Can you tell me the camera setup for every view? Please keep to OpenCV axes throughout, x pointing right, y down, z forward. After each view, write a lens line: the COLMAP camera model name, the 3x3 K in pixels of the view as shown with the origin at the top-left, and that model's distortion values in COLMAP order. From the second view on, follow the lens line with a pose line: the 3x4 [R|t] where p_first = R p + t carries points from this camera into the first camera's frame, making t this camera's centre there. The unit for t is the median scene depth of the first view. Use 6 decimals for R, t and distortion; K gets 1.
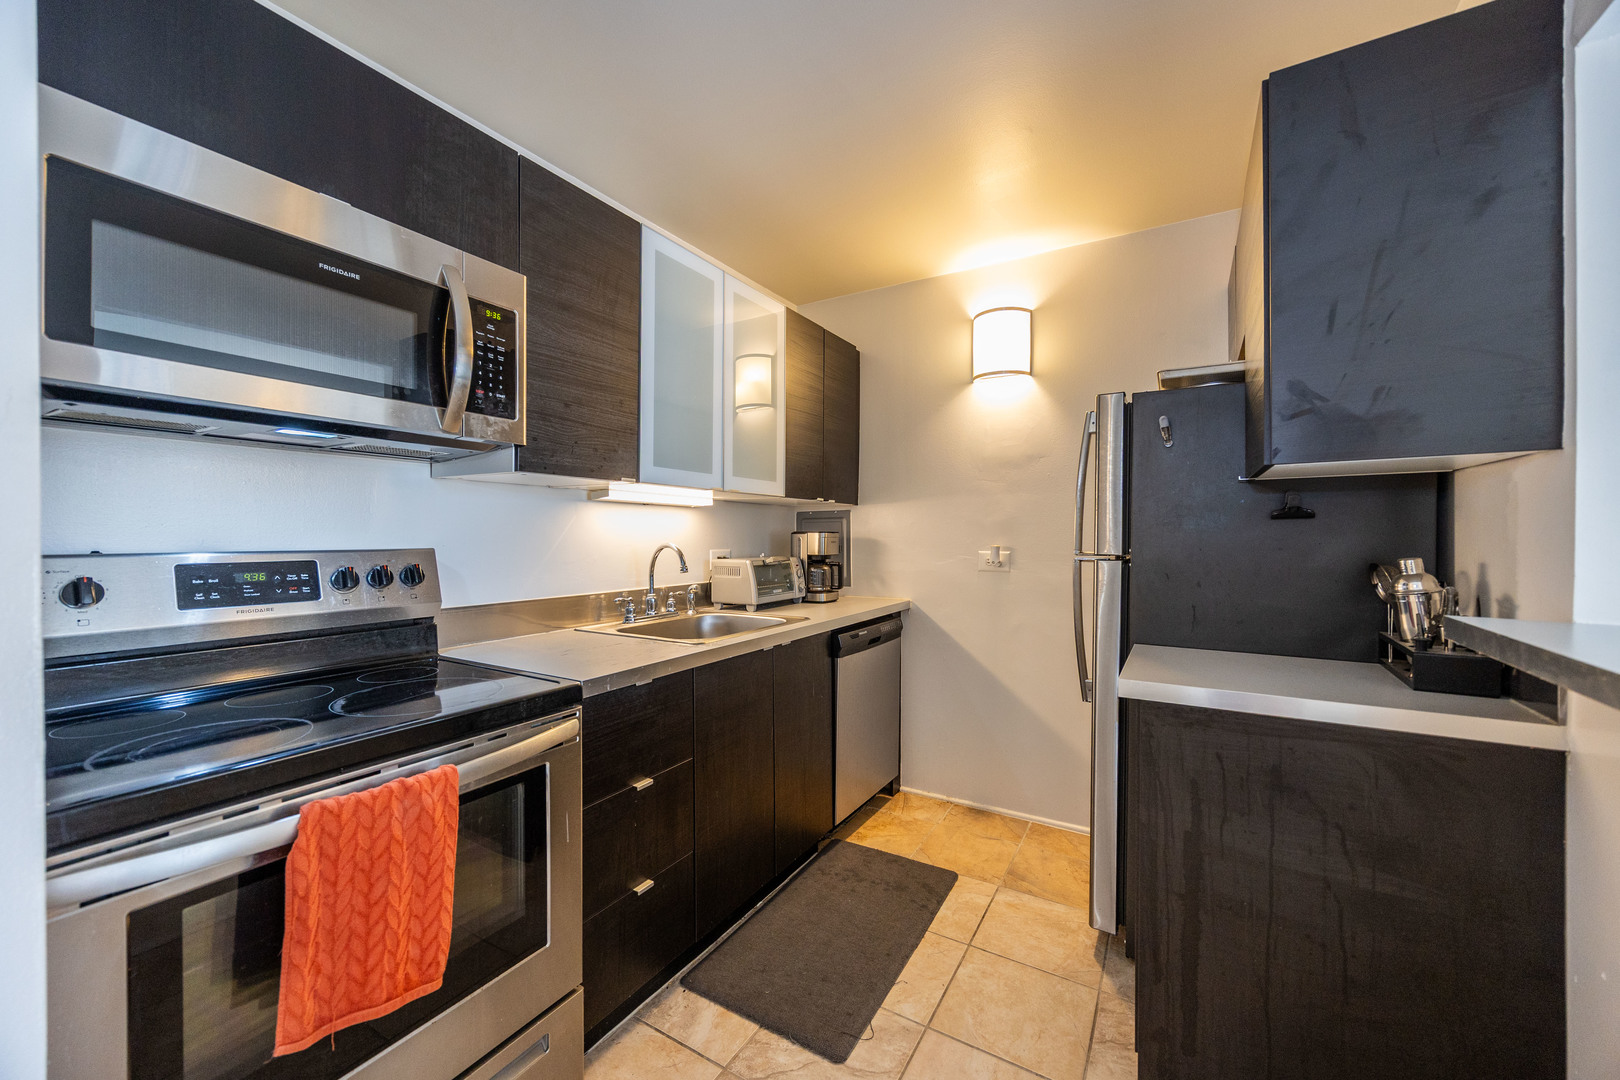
lens RADIAL K [[624.6, 0, 804.8], [0, 624.6, 537.0], [0, 0, 1]] dist [0.003674, -0.000918]
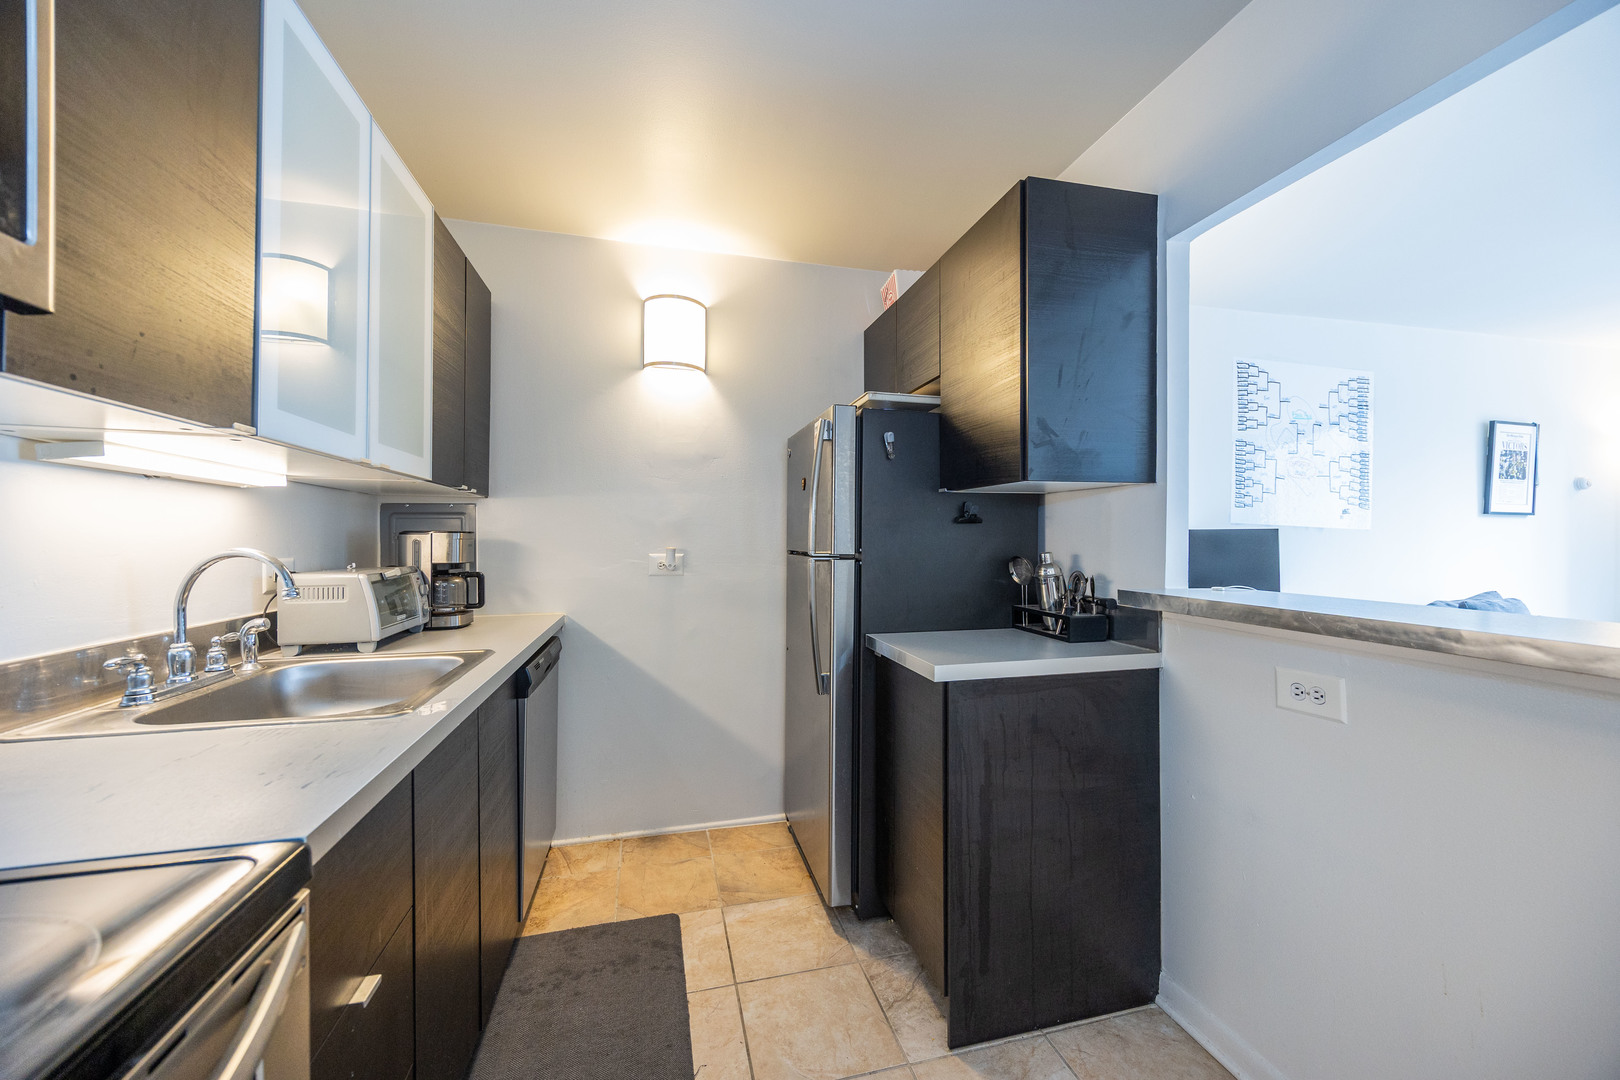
lens RADIAL K [[624.6, 0, 814.1], [0, 624.6, 537.9], [0, 0, 1]] dist [0.003674, -0.000918]
pose [[0.691896, 0.001096, 0.721996, -0.258430], [0.001733, 0.999993, -0.003178, 0.002758], [-0.721995, 0.003450, 0.691889, 0.228452]]
